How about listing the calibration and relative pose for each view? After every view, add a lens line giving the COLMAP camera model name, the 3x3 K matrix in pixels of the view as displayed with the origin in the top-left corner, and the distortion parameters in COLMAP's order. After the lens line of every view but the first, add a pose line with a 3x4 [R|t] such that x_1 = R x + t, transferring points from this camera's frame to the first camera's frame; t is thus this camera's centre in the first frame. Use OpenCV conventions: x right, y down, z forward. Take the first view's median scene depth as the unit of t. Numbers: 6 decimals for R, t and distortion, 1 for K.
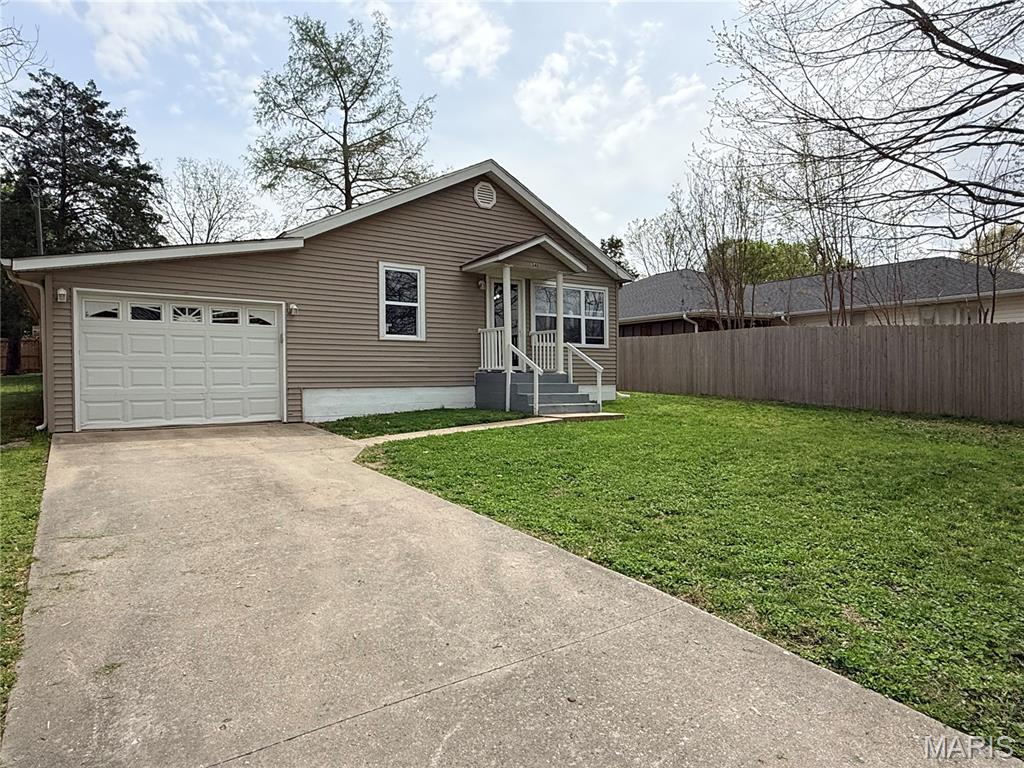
lens RADIAL K [[634.2, 0, 512.0], [0, 634.2, 384.0], [0, 0, 1]] dist [-0.020064, -0.003632]
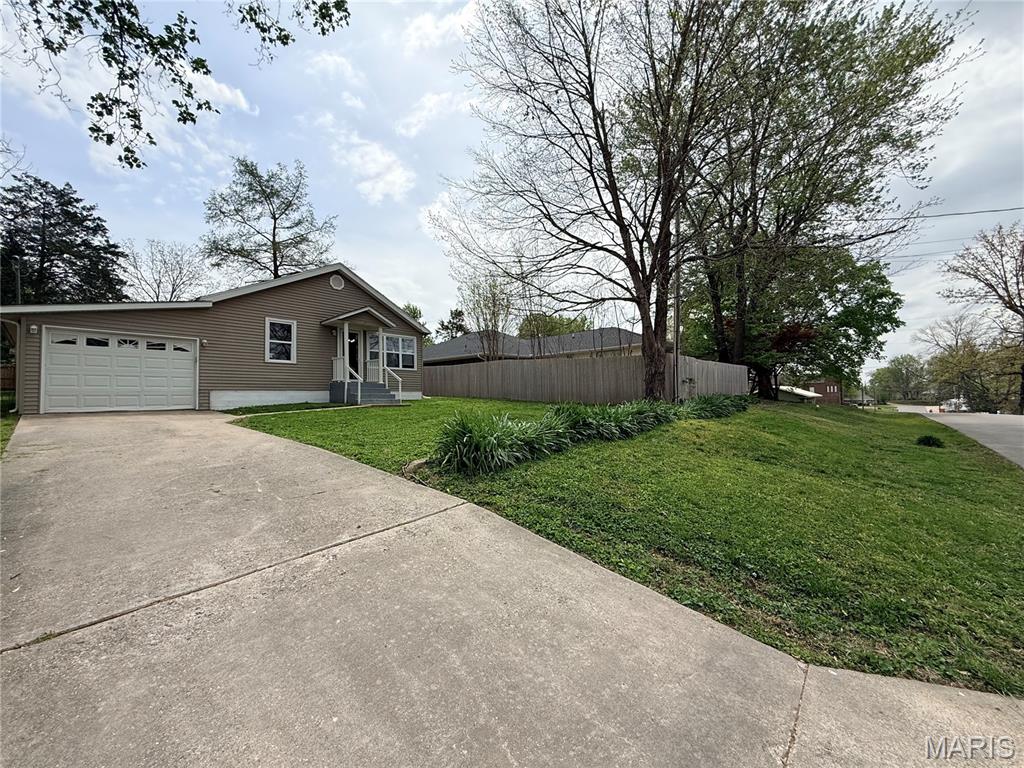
lens RADIAL K [[409.9, 0, 510.2], [0, 409.9, 381.6], [0, 0, 1]] dist [-0.000156, -0.003190]
pose [[0.972072, 0.001218, 0.234678, 0.147706], [0.011085, 0.998632, -0.051100, 0.038793], [-0.234419, 0.052274, 0.970729, -0.192301]]
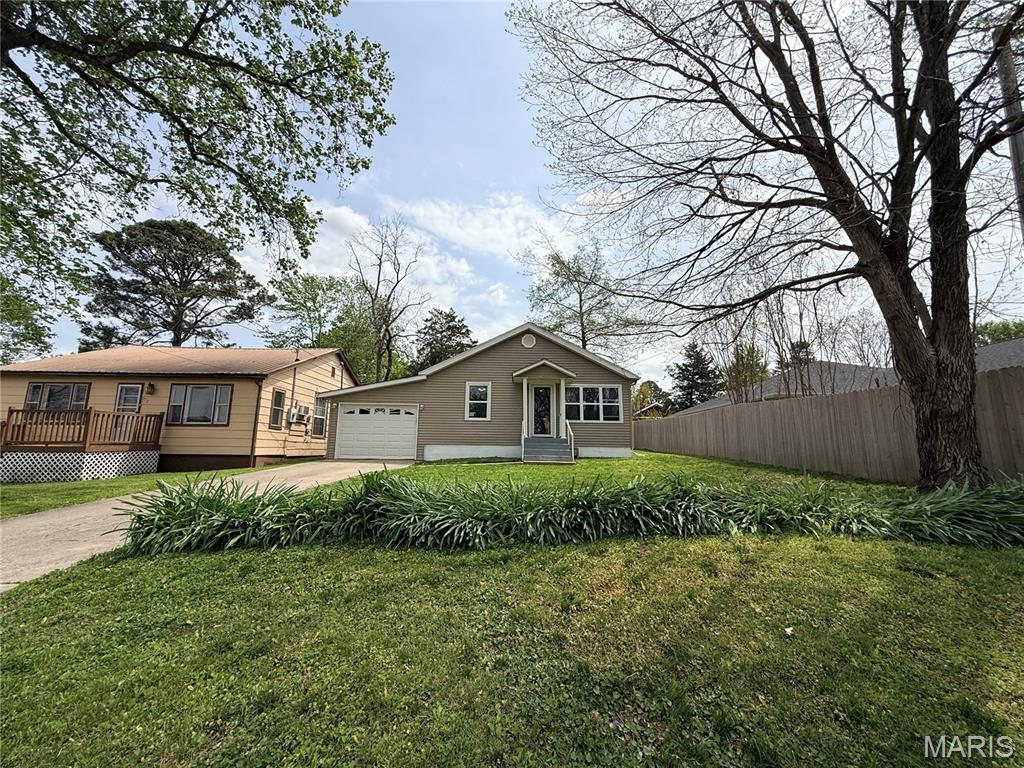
lens RADIAL K [[407.6, 0, 508.4], [0, 407.6, 383.9], [0, 0, 1]] dist [-0.000345, 0.000012]
pose [[0.806816, -0.080304, -0.585320, 0.551729], [-0.023433, 0.985590, -0.167520, 0.023038], [0.590338, 0.148874, 0.793308, 0.042044]]
